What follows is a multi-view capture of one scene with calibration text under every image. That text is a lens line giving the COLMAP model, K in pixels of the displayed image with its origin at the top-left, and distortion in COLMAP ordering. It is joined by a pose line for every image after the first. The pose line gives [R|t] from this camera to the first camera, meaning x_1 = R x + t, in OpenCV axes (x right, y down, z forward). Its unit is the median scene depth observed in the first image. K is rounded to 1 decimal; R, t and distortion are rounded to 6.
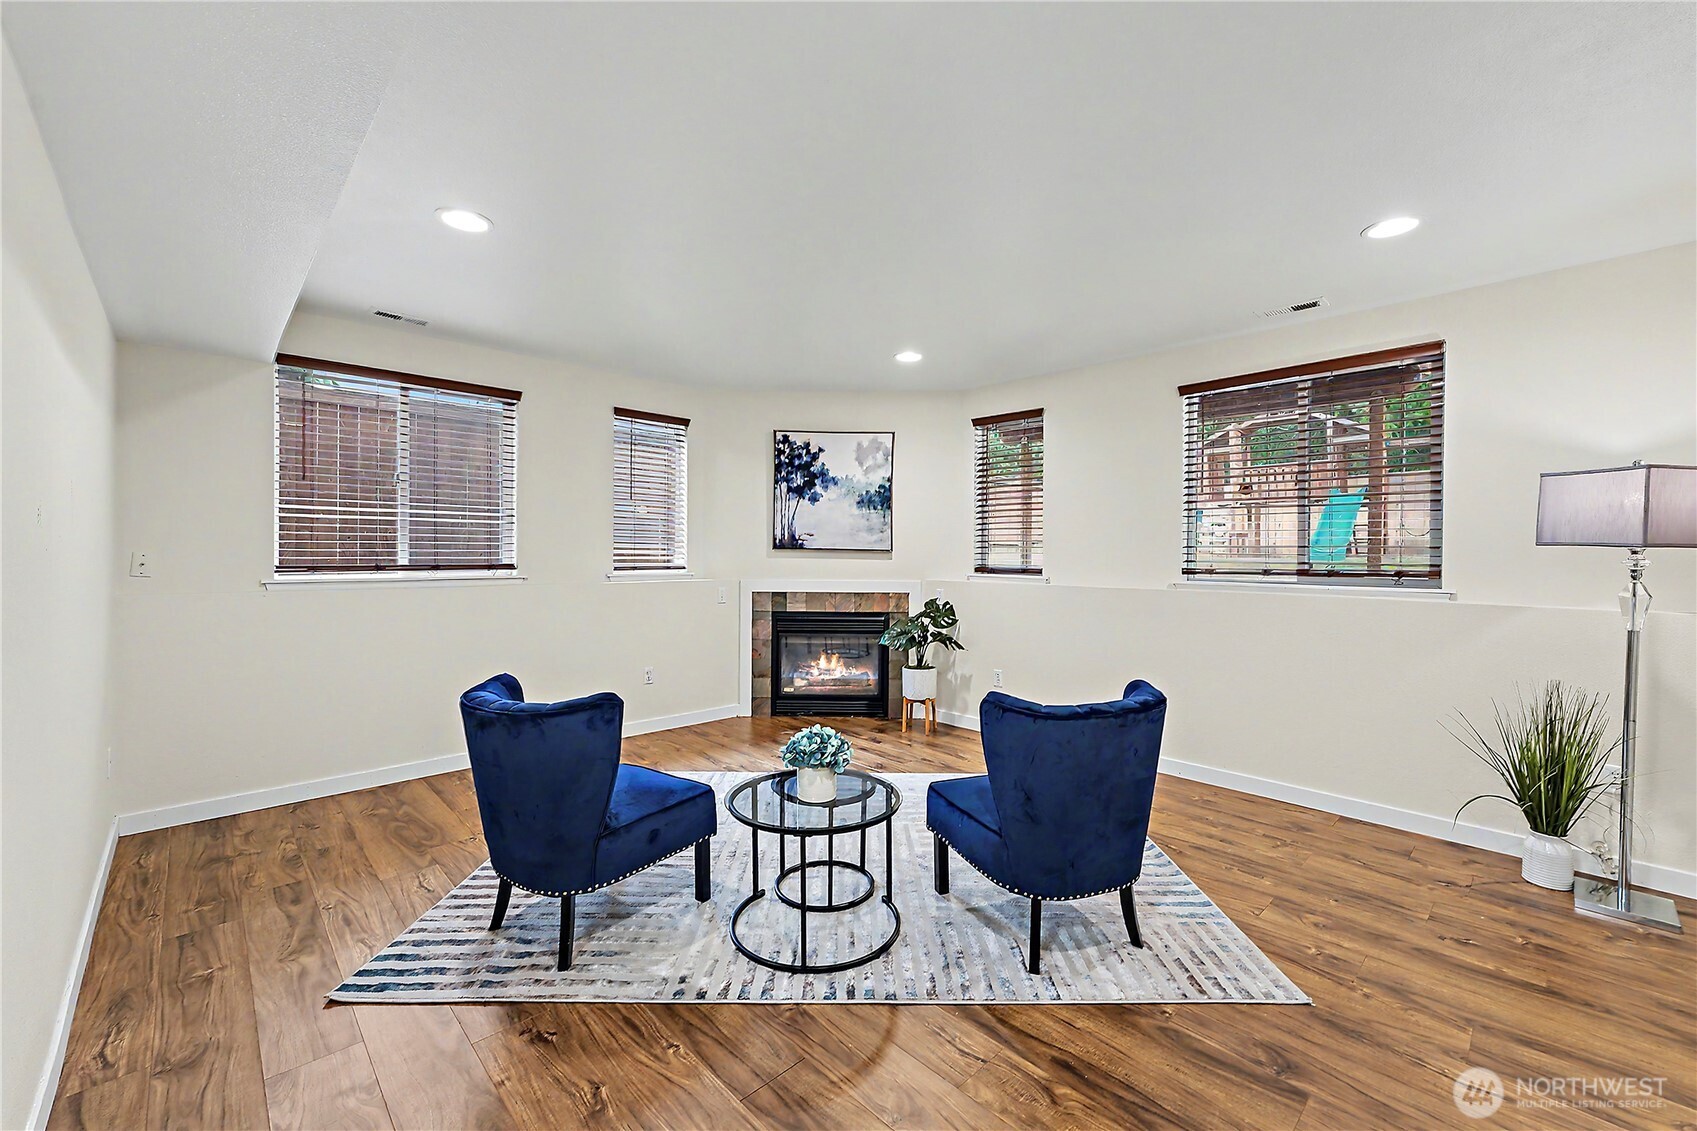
lens RADIAL K [[696.4, 0, 847.5], [0, 696.4, 553.8], [0, 0, 1]] dist [0.000352, 0.000157]
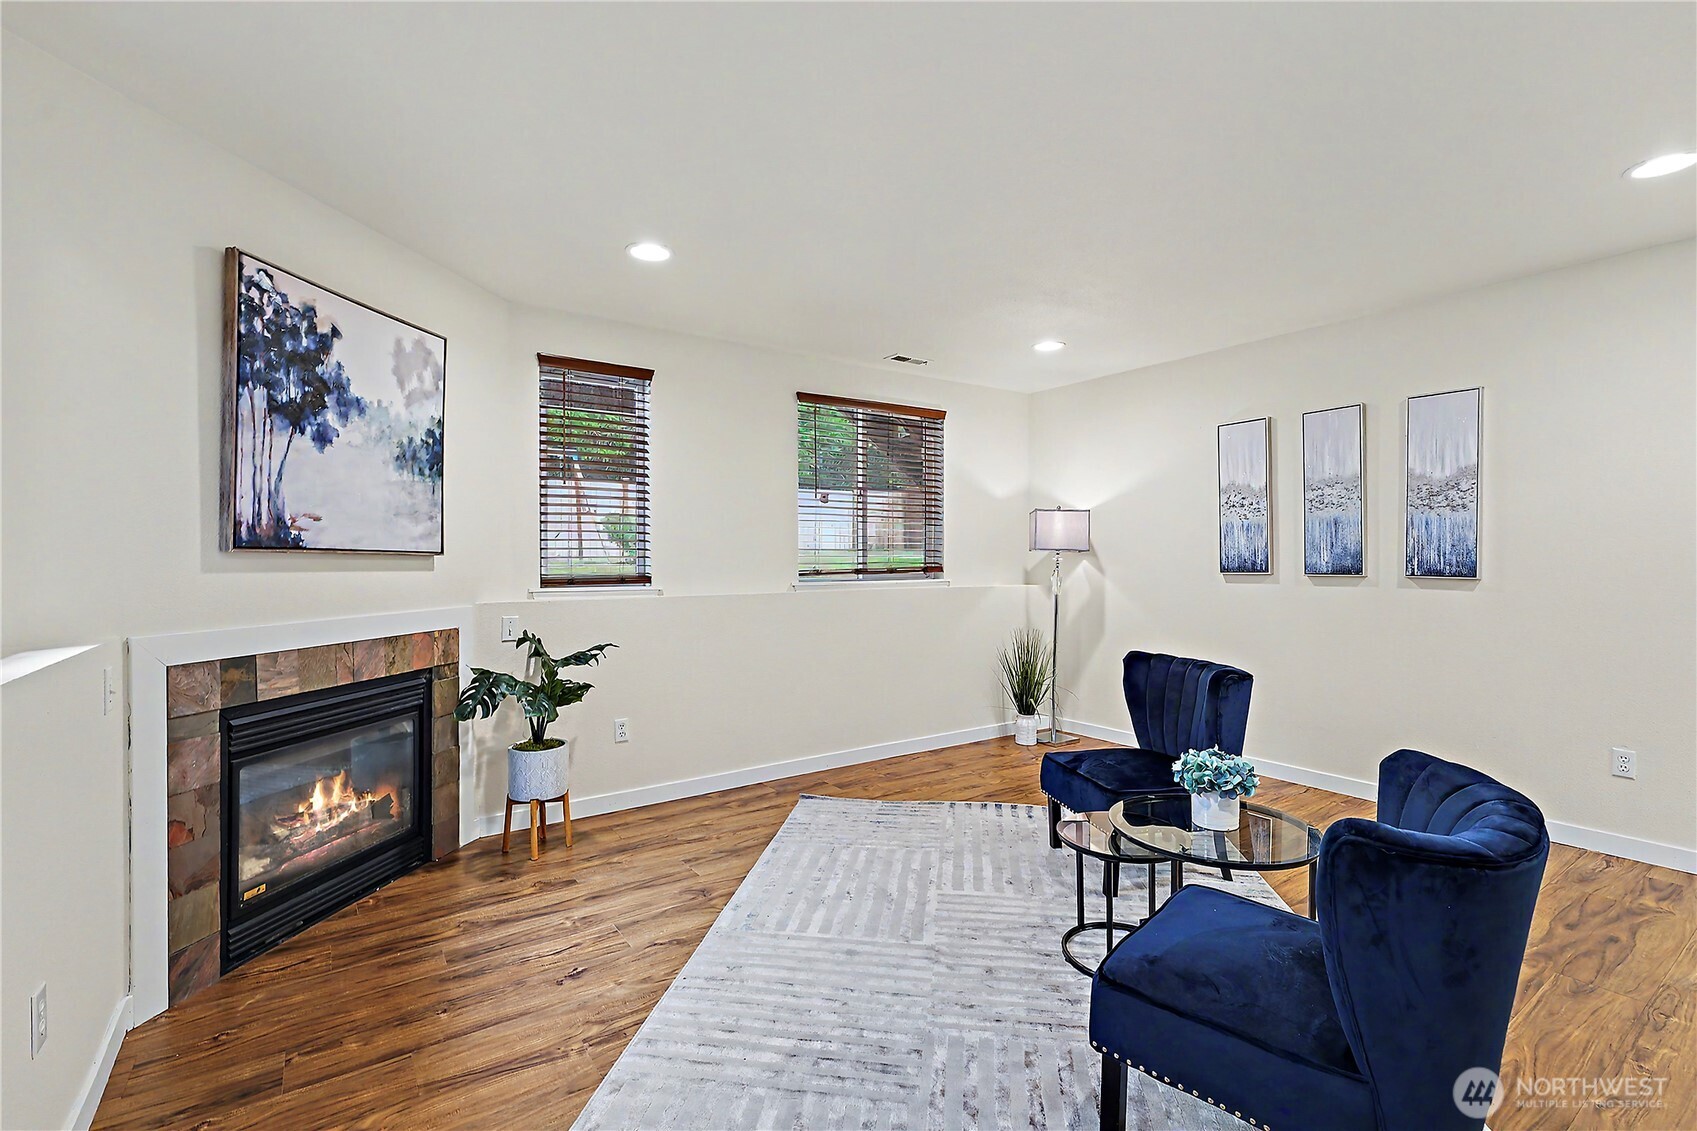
lens RADIAL K [[768.2, 0, 848.5], [0, 768.2, 565.5], [0, 0, 1]] dist [-0.002471, -0.000169]
pose [[0.141404, -0.015093, 0.989837, -0.489055], [0.007815, 0.999870, 0.014129, -0.001400], [-0.989921, 0.005738, 0.141504, 0.597880]]
